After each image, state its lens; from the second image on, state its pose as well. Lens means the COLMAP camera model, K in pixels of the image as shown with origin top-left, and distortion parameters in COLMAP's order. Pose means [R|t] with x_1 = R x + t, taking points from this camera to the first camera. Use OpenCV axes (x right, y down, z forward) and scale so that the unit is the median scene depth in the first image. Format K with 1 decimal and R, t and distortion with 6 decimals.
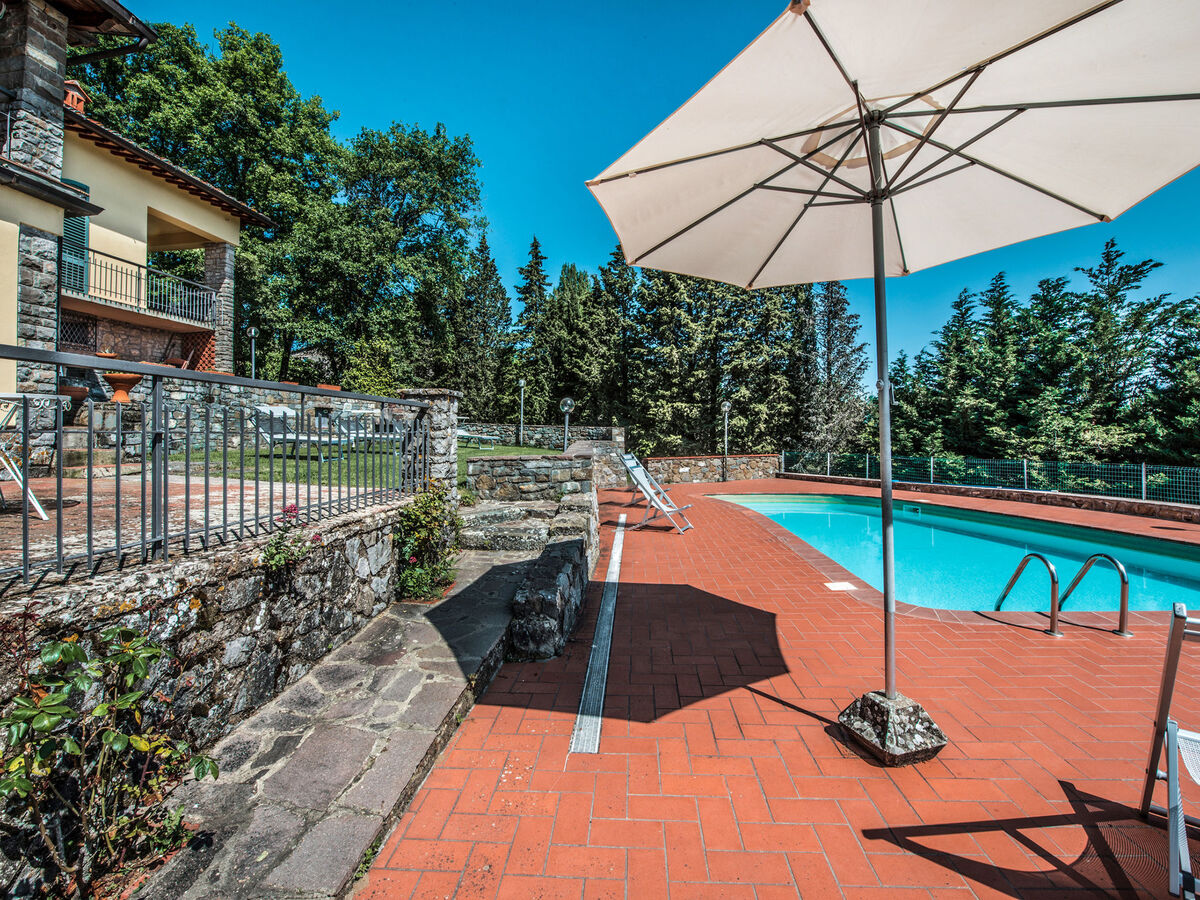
lens RADIAL K [[528.8, 0, 596.1], [0, 528.8, 429.9], [0, 0, 1]] dist [-0.001694, -0.010170]
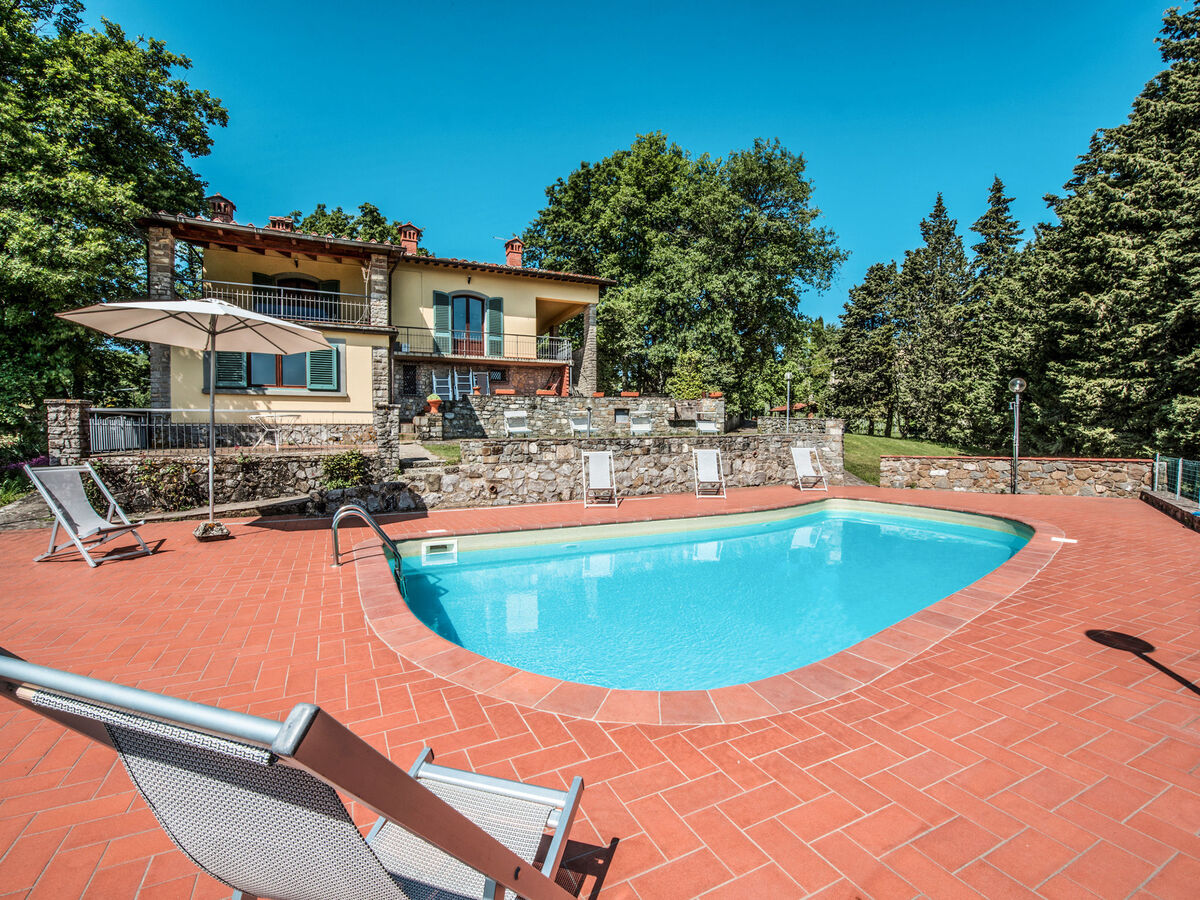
lens RADIAL K [[528.8, 0, 596.1], [0, 528.8, 429.9], [0, 0, 1]] dist [-0.001694, -0.010170]
pose [[0.523471, -0.000189, -0.852043, 0.551104], [0.007939, 0.999958, 0.004656, 0.006044], [0.852006, -0.009202, 0.523451, 0.178149]]
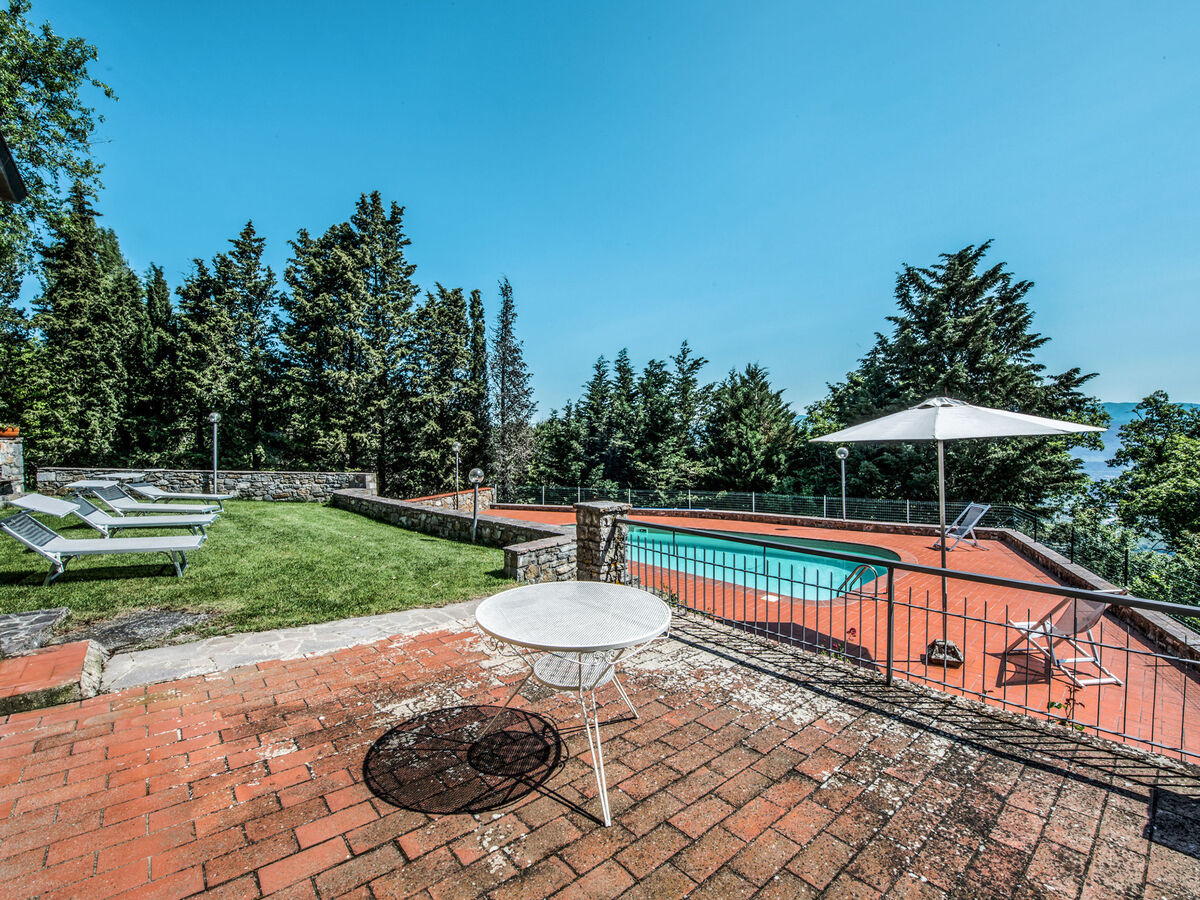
lens RADIAL K [[530.1, 0, 600.0], [0, 530.1, 450.0], [0, 0, 1]] dist [-0.017079, -0.000255]
pose [[0.686533, -0.014200, 0.726960, -0.329536], [-0.002023, 0.999768, 0.021440, -0.061770], [-0.727095, -0.016190, 0.686345, 0.071926]]
